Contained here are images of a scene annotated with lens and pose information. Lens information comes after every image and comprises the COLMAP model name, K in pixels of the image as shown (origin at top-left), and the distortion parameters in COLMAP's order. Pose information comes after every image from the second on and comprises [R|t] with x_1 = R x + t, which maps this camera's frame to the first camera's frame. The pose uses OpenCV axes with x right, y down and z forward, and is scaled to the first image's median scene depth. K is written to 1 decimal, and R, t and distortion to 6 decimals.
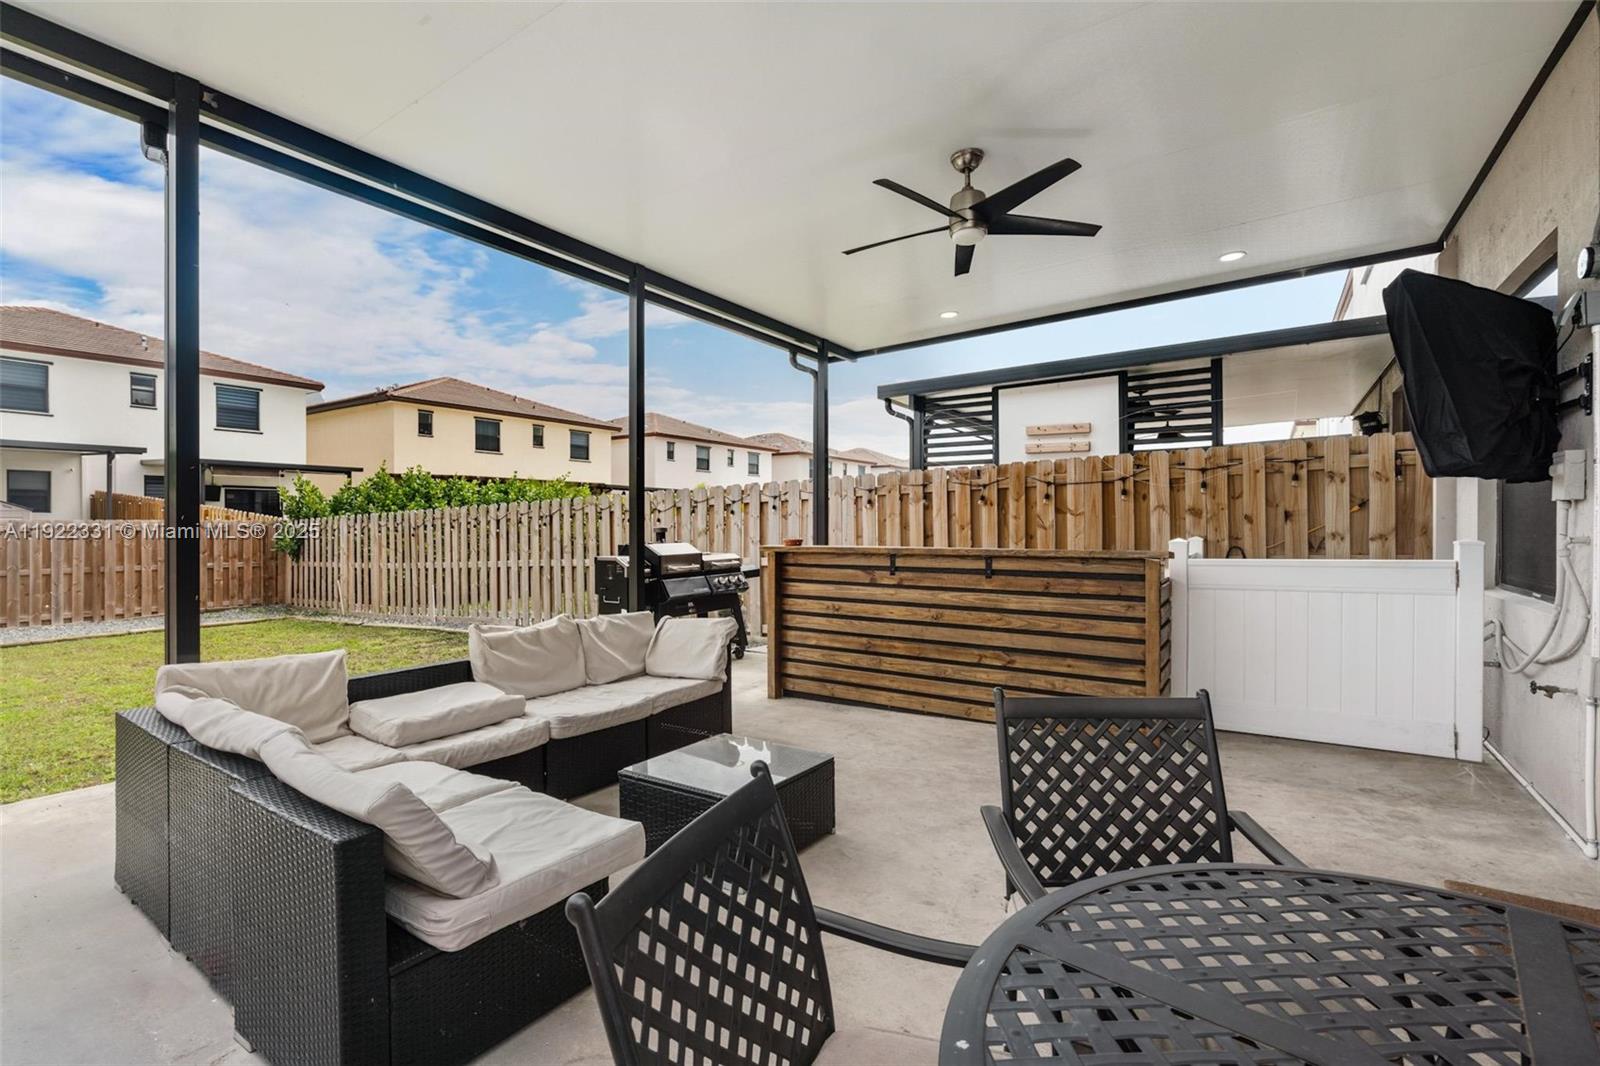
lens RADIAL K [[724.5, 0, 788.1], [0, 724.5, 525.2], [0, 0, 1]] dist [0.000039, 0.000092]
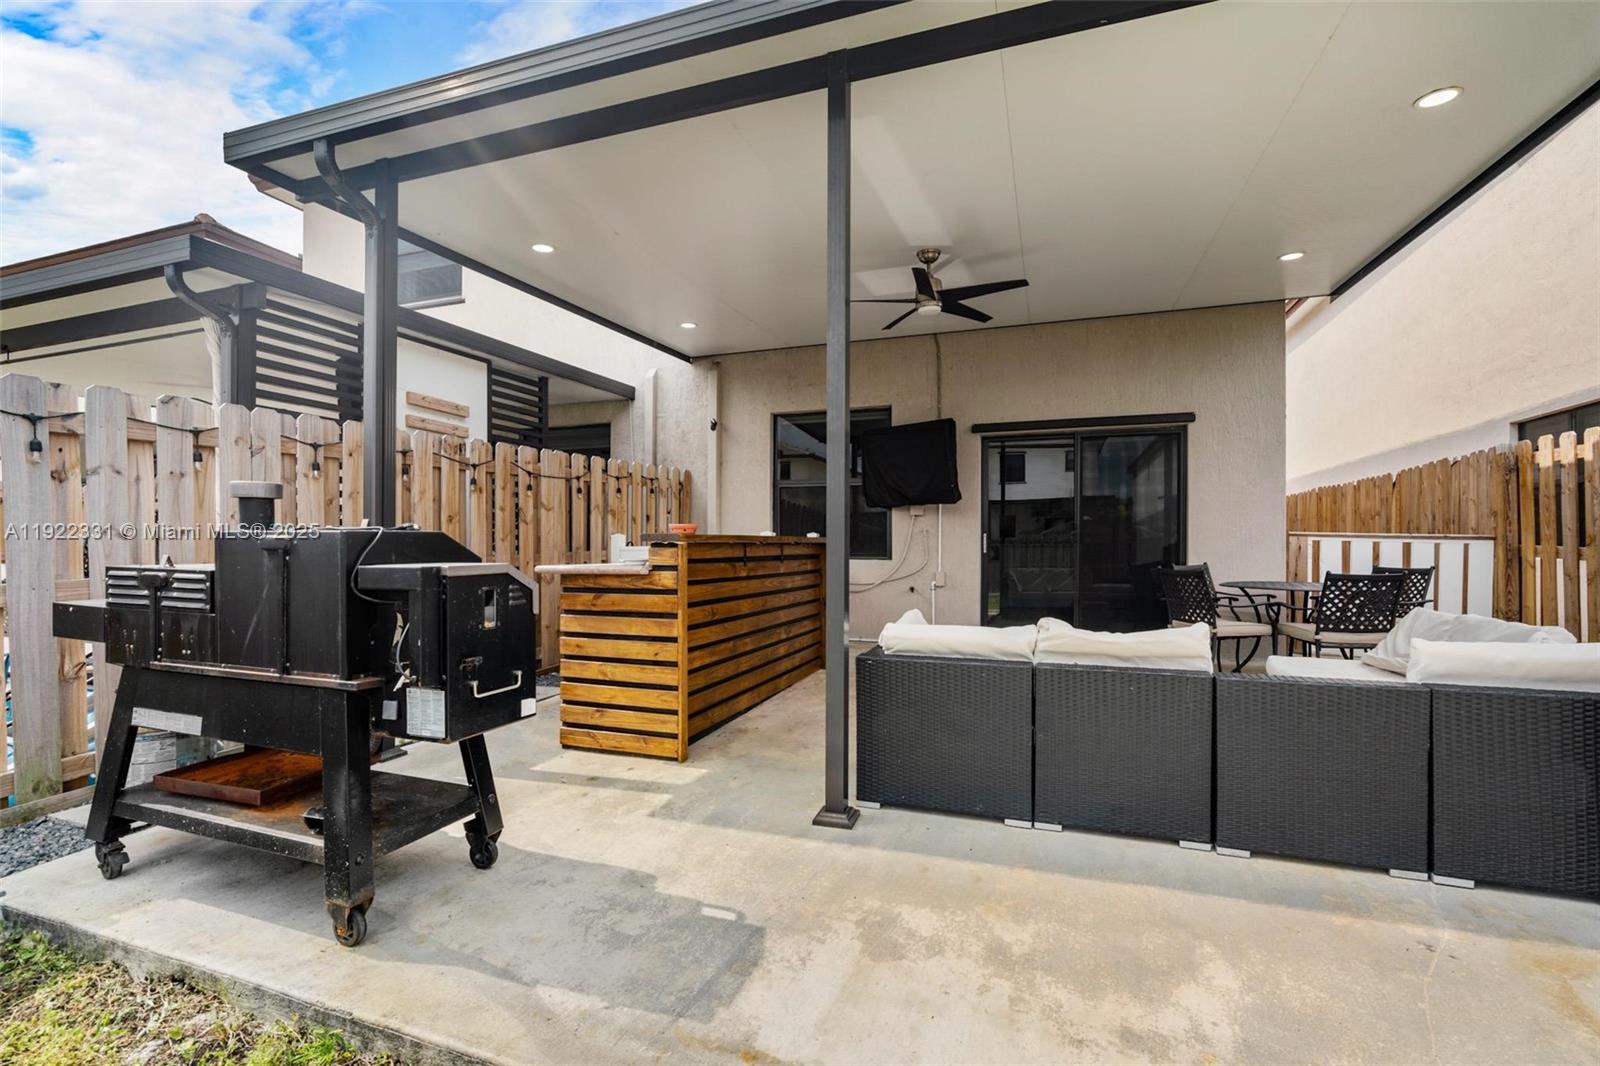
lens RADIAL K [[737.9, 0, 793.8], [0, 737.9, 550.8], [0, 0, 1]] dist [-0.000033, -0.000058]
pose [[-0.245468, -0.001238, 0.969404, -0.540747], [0.009198, 0.999951, 0.003606, 0.033602], [-0.969361, 0.009801, -0.245444, 0.832842]]
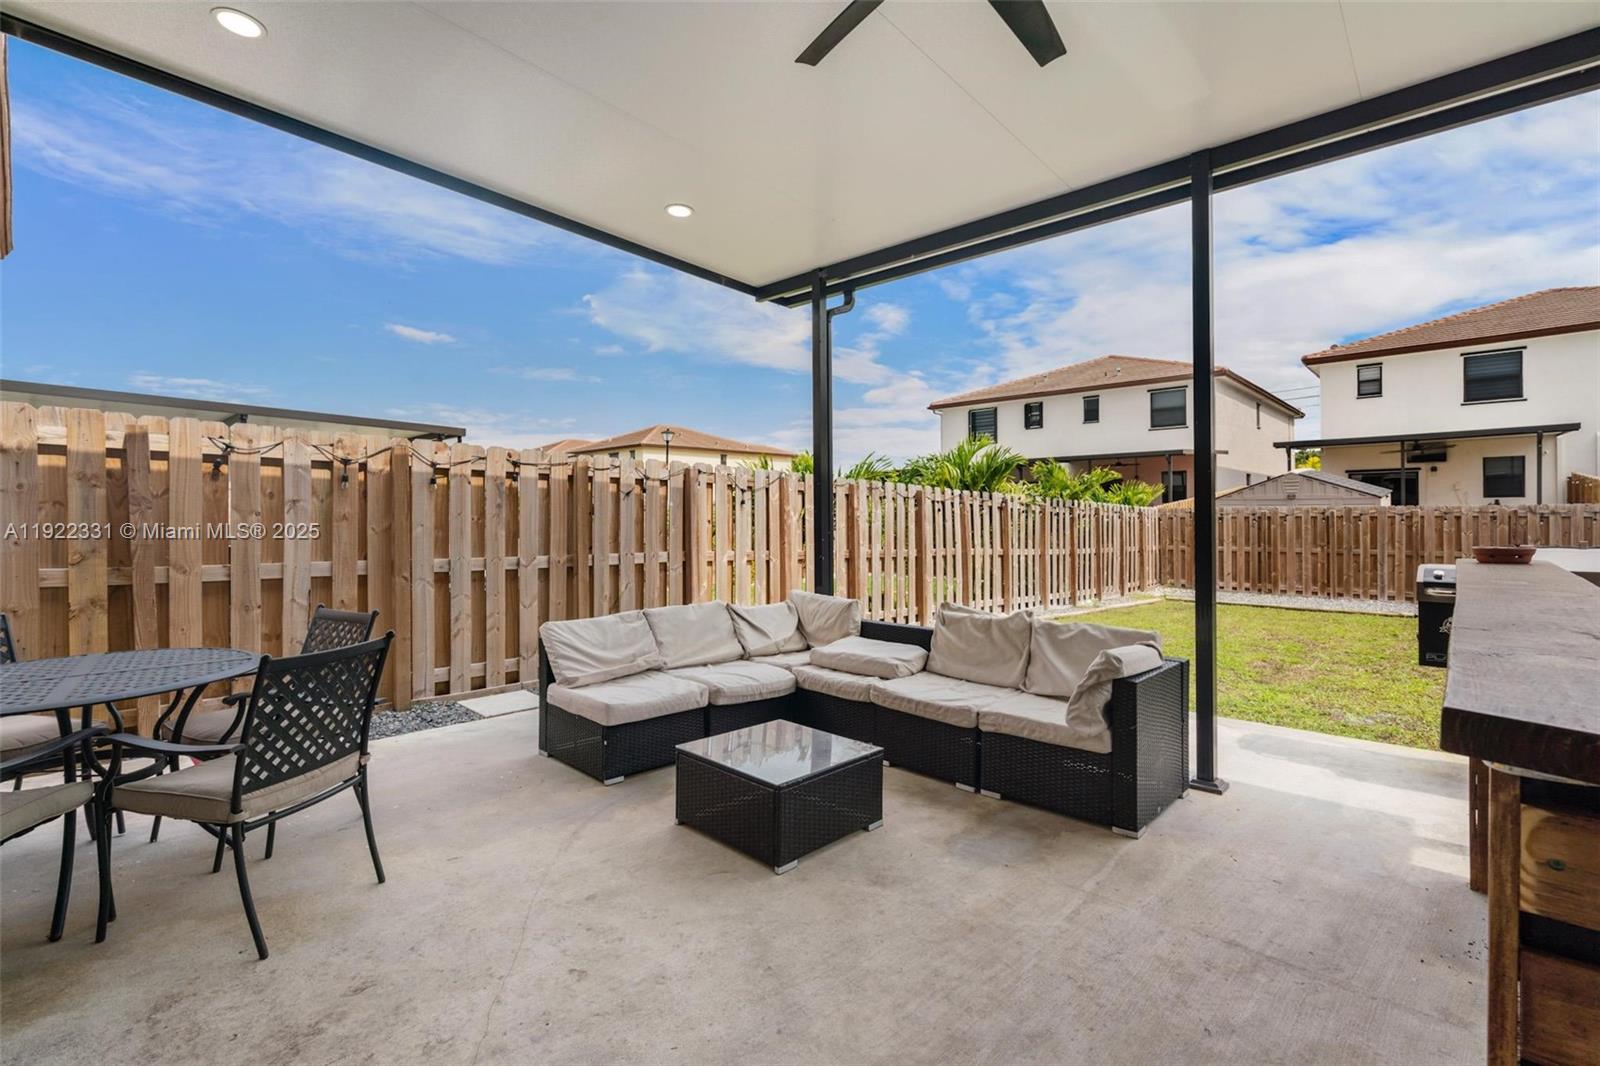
lens RADIAL K [[724.5, 0, 788.1], [0, 724.5, 525.2], [0, 0, 1]] dist [0.000039, 0.000092]
pose [[-0.163601, 0.018767, -0.986348, 0.391572], [0.001457, 0.999823, 0.018782, 0.000875], [0.986525, 0.001636, -0.163600, 0.507402]]
